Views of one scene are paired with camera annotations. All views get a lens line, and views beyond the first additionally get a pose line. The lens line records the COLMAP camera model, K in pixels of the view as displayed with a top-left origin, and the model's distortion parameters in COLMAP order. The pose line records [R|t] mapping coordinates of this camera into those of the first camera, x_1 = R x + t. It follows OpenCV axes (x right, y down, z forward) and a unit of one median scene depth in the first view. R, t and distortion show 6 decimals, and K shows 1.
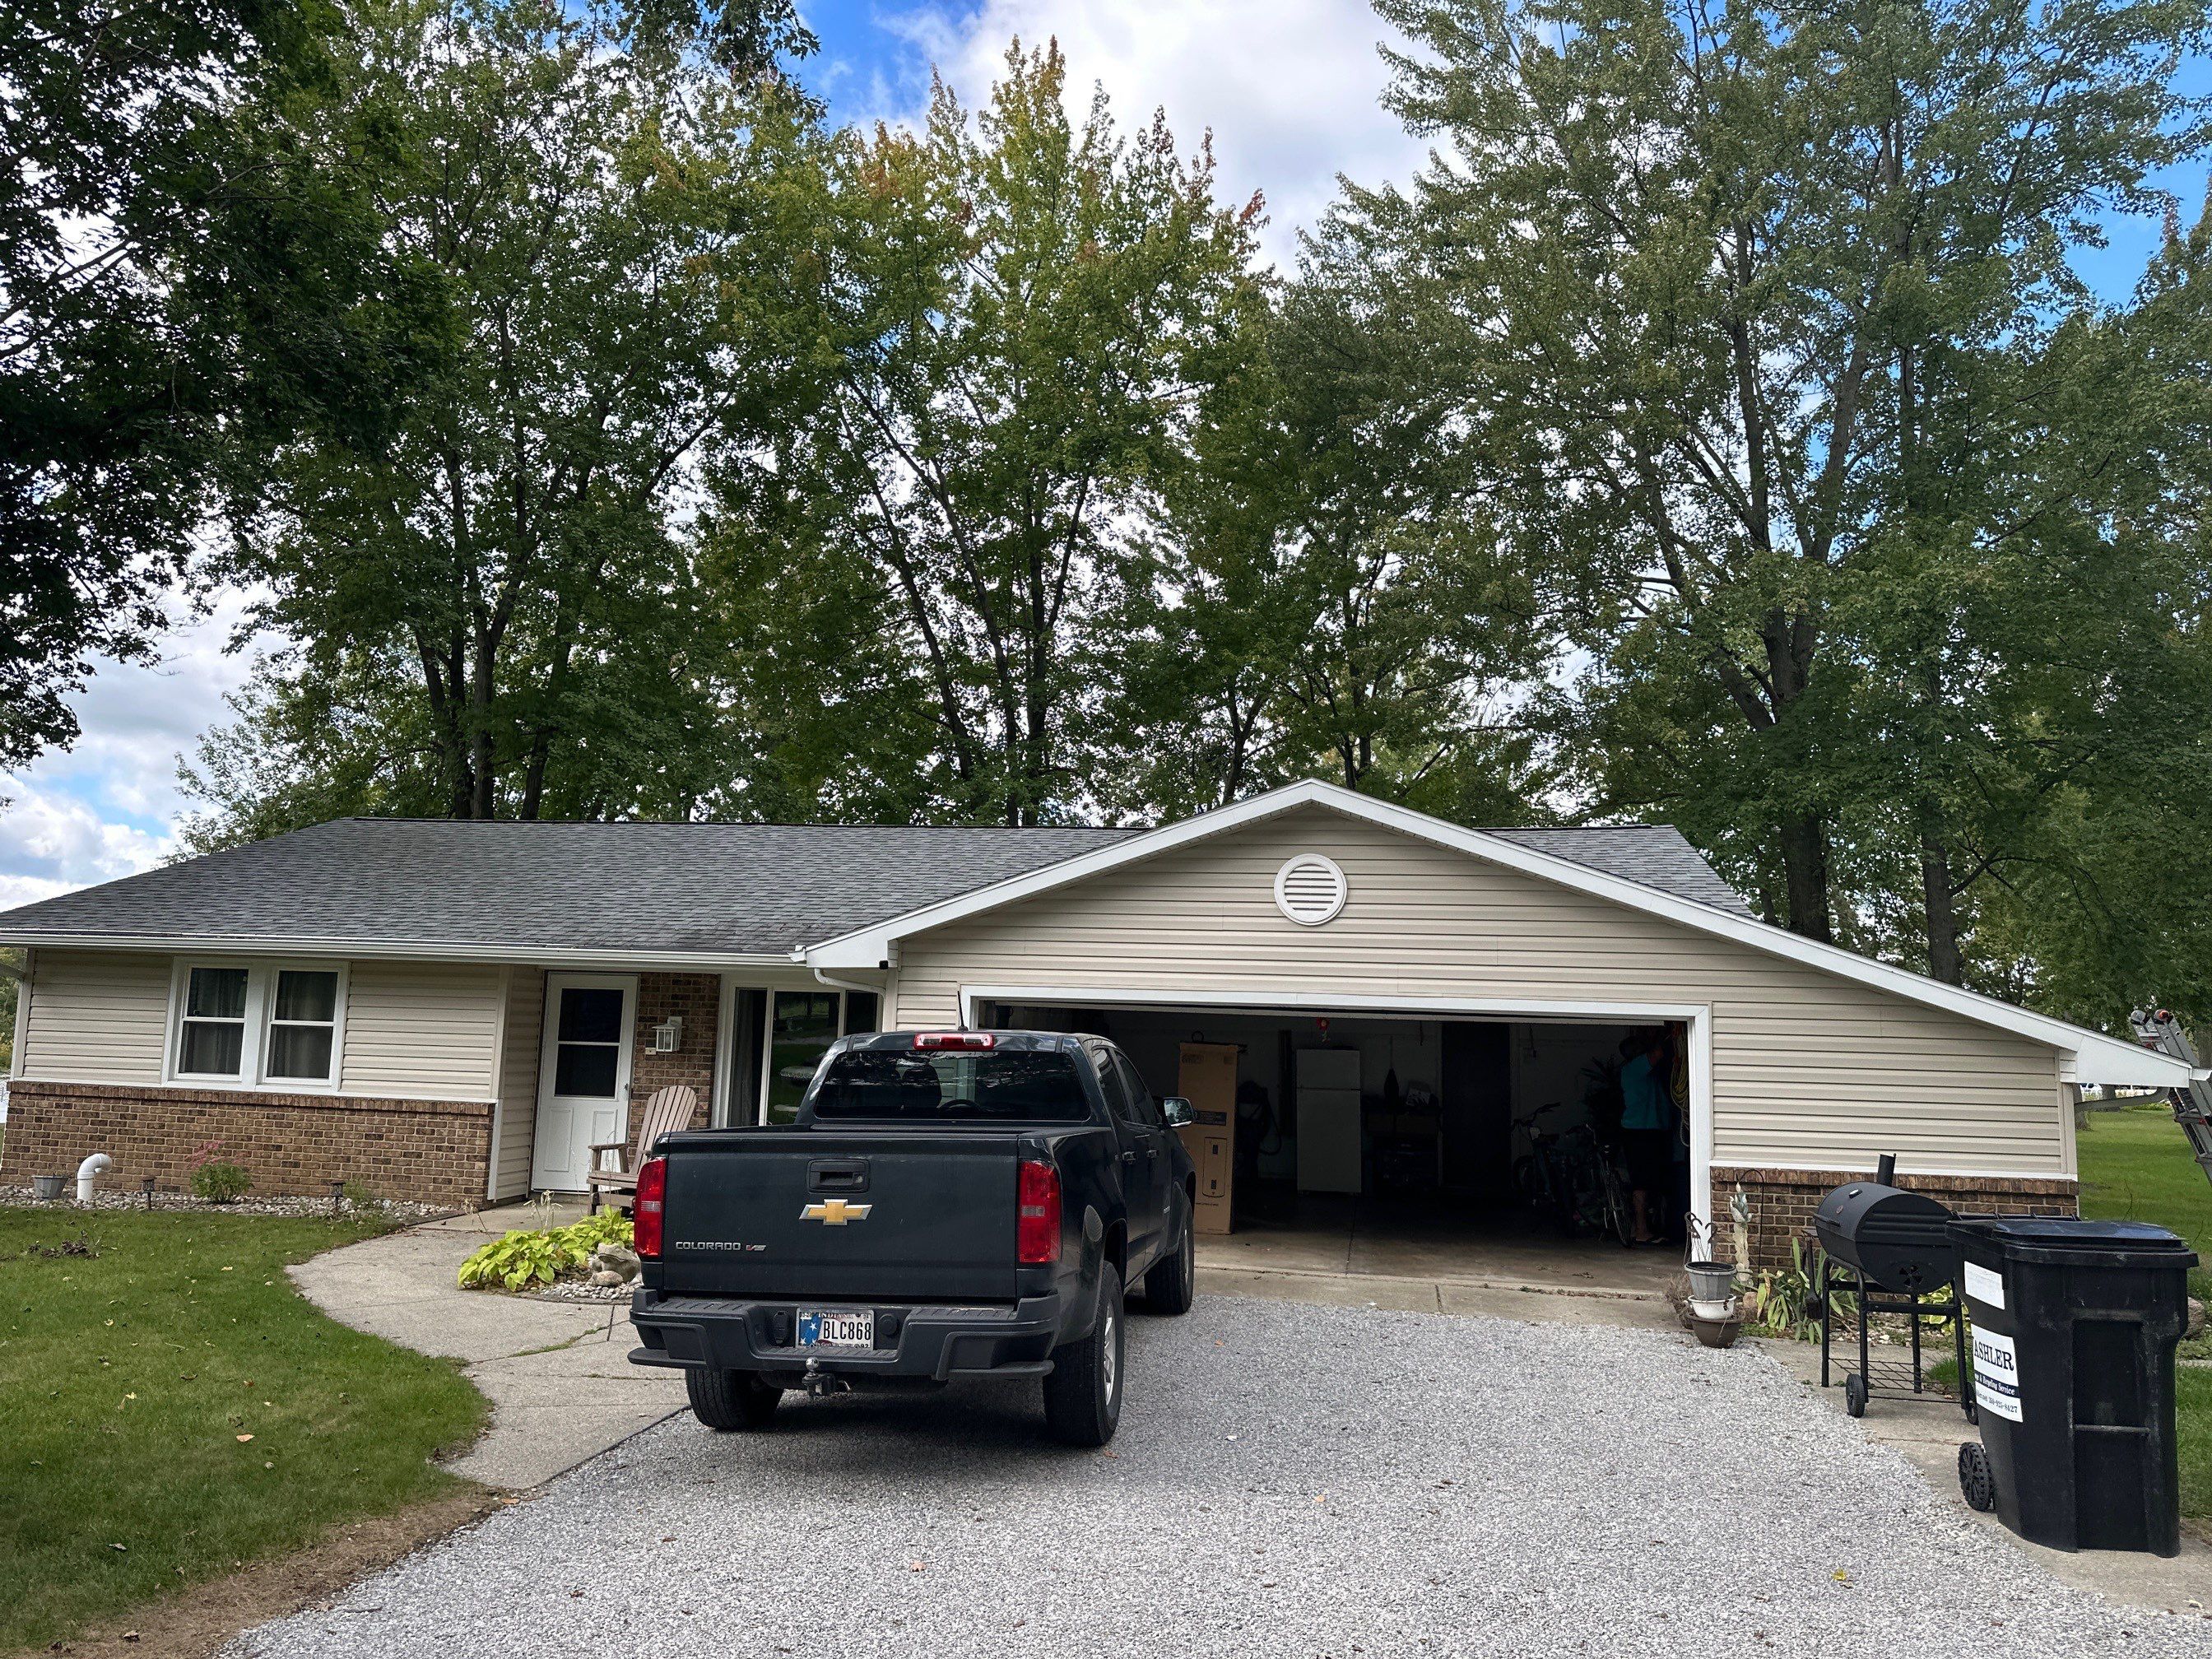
lens RADIAL K [[1553.1, 0, 1107.7], [0, 1553.1, 859.3], [0, 0, 1]] dist [0.049843, -0.063150]
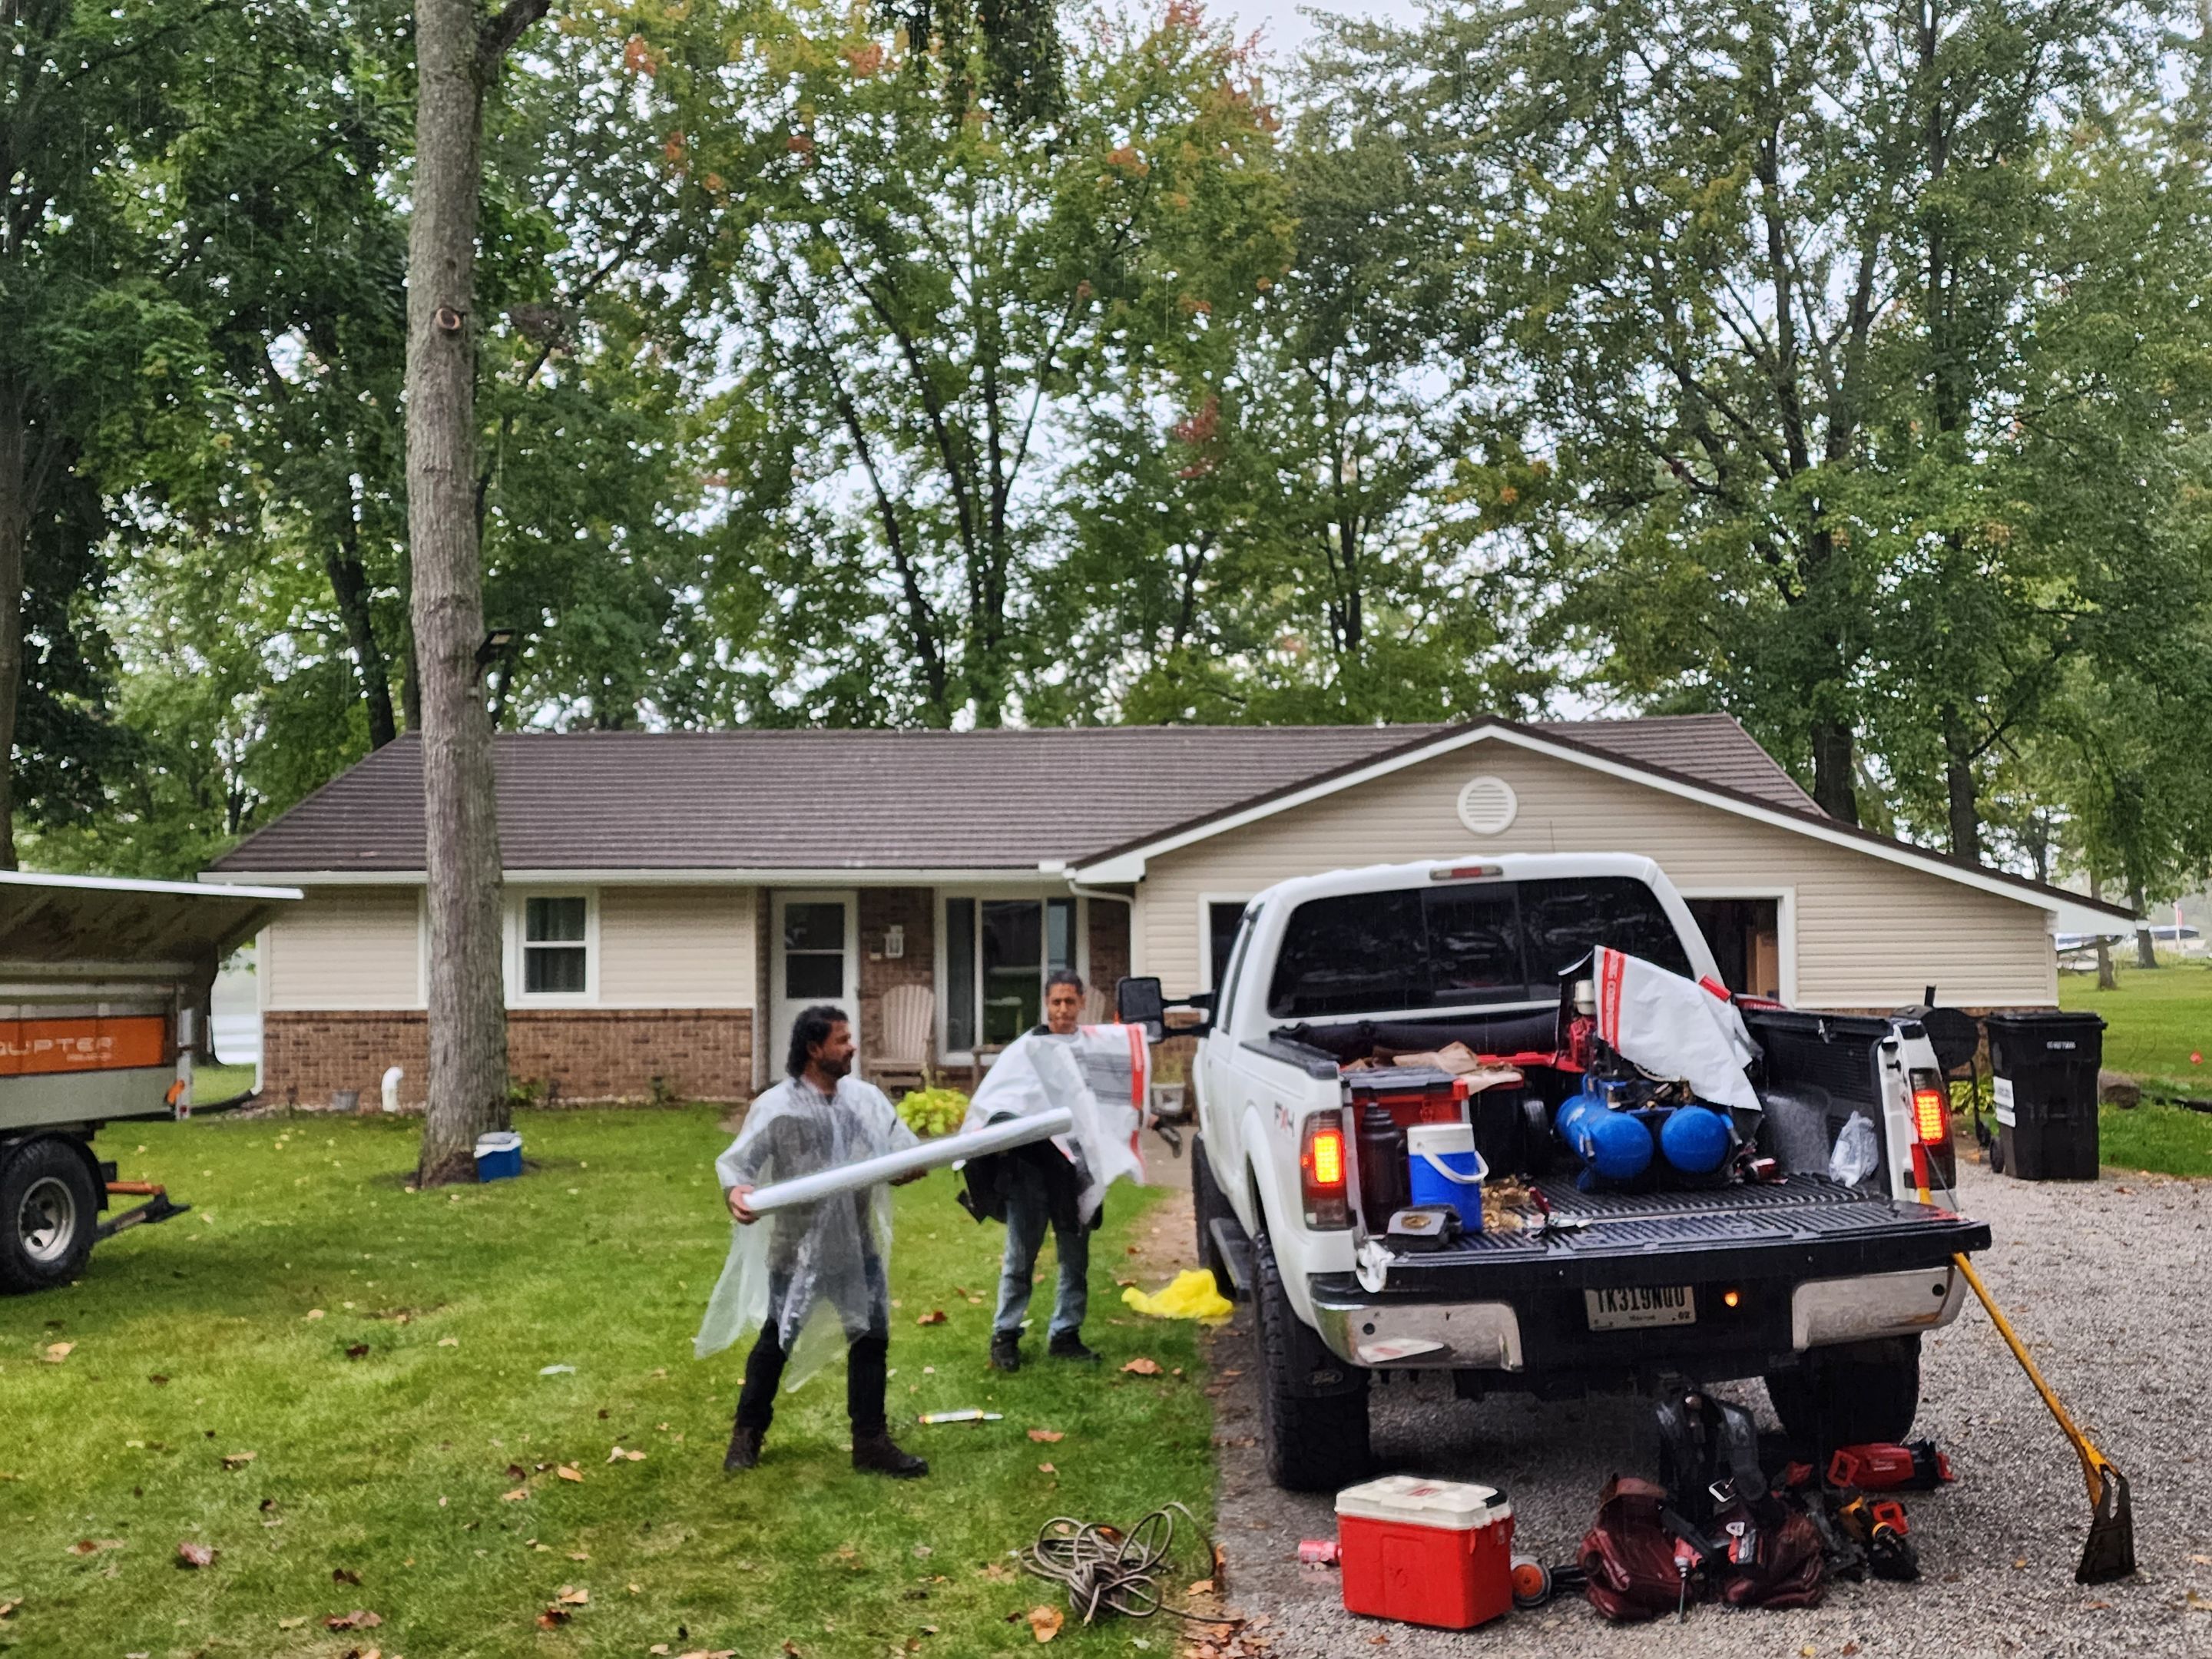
lens RADIAL K [[2245.1, 0, 1094.9], [0, 2245.1, 784.4], [0, 0, 1]] dist [0.099133, 0.006170]
pose [[0.991078, -0.029598, 0.129954, -0.340484], [0.023480, 0.998554, 0.048359, -0.075767], [-0.131198, -0.044876, 0.990340, -0.619642]]
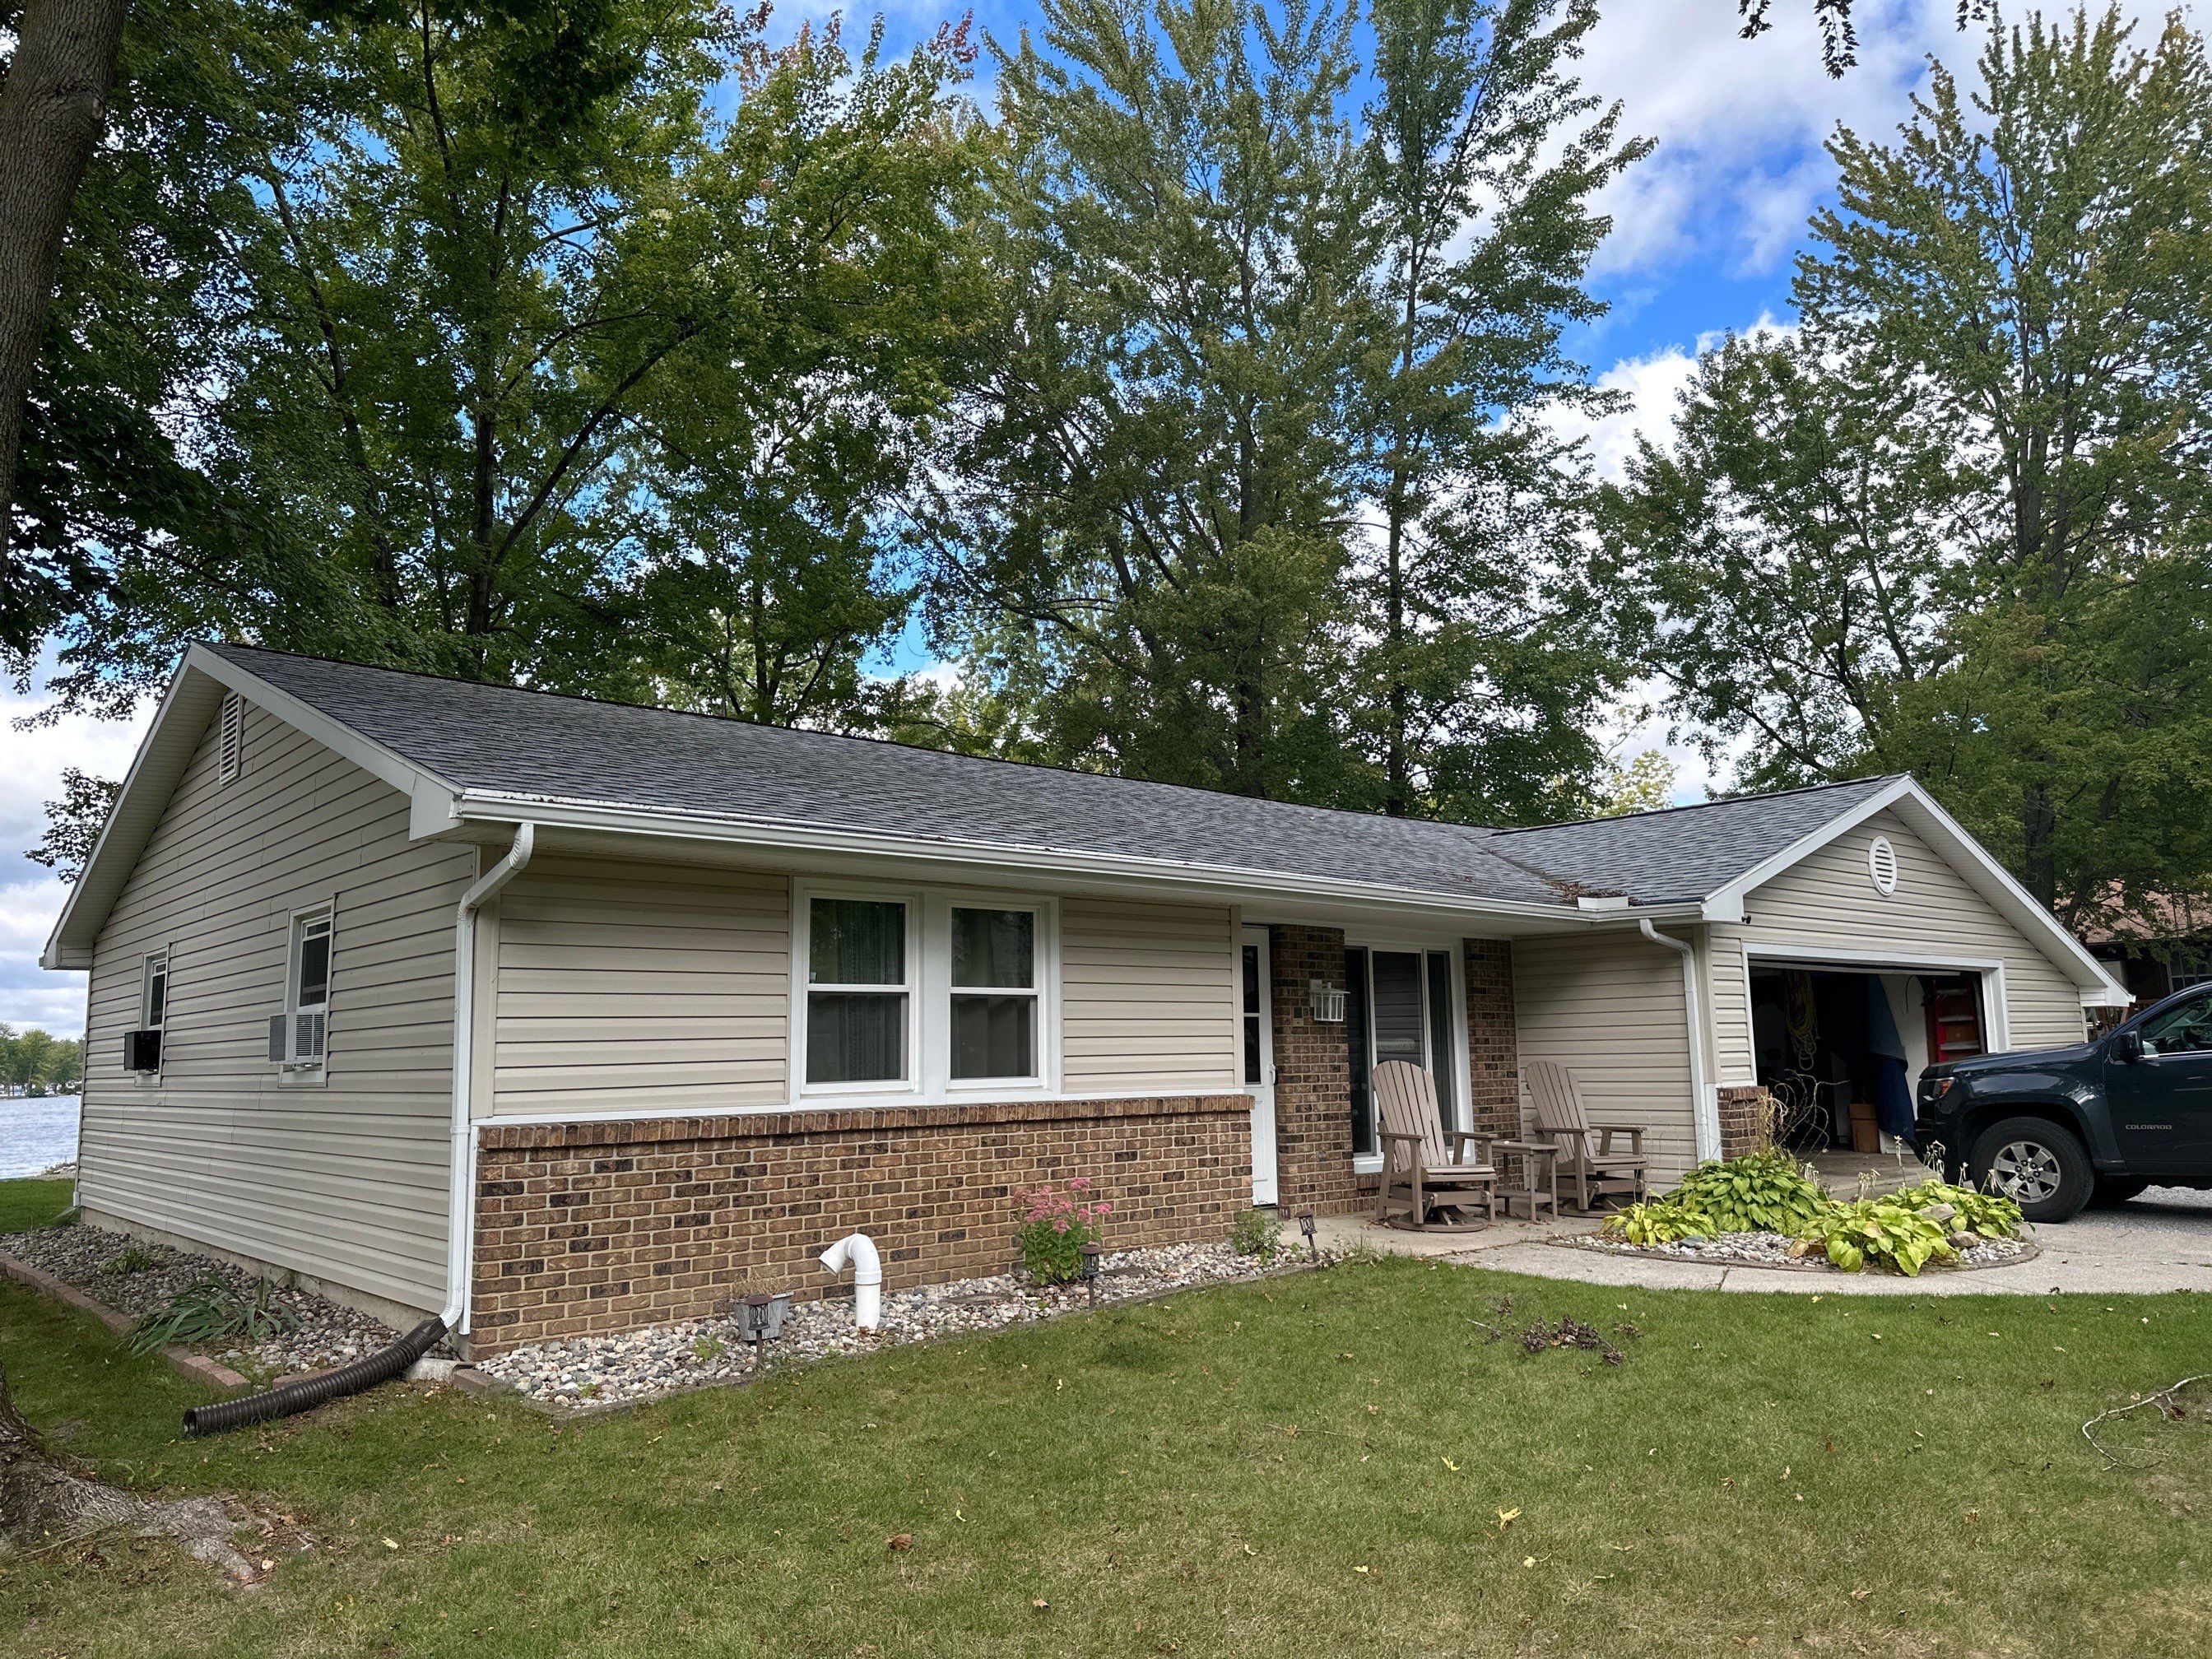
lens RADIAL K [[1535.0, 0, 1106.0], [0, 1535.0, 829.5], [0, 0, 1]] dist [0.186960, -0.367458]
pose [[0.612937, 0.072583, 0.786791, -0.981426], [-0.051170, 0.997328, -0.052142, 0.069428], [-0.788473, -0.008301, 0.615013, 0.579308]]
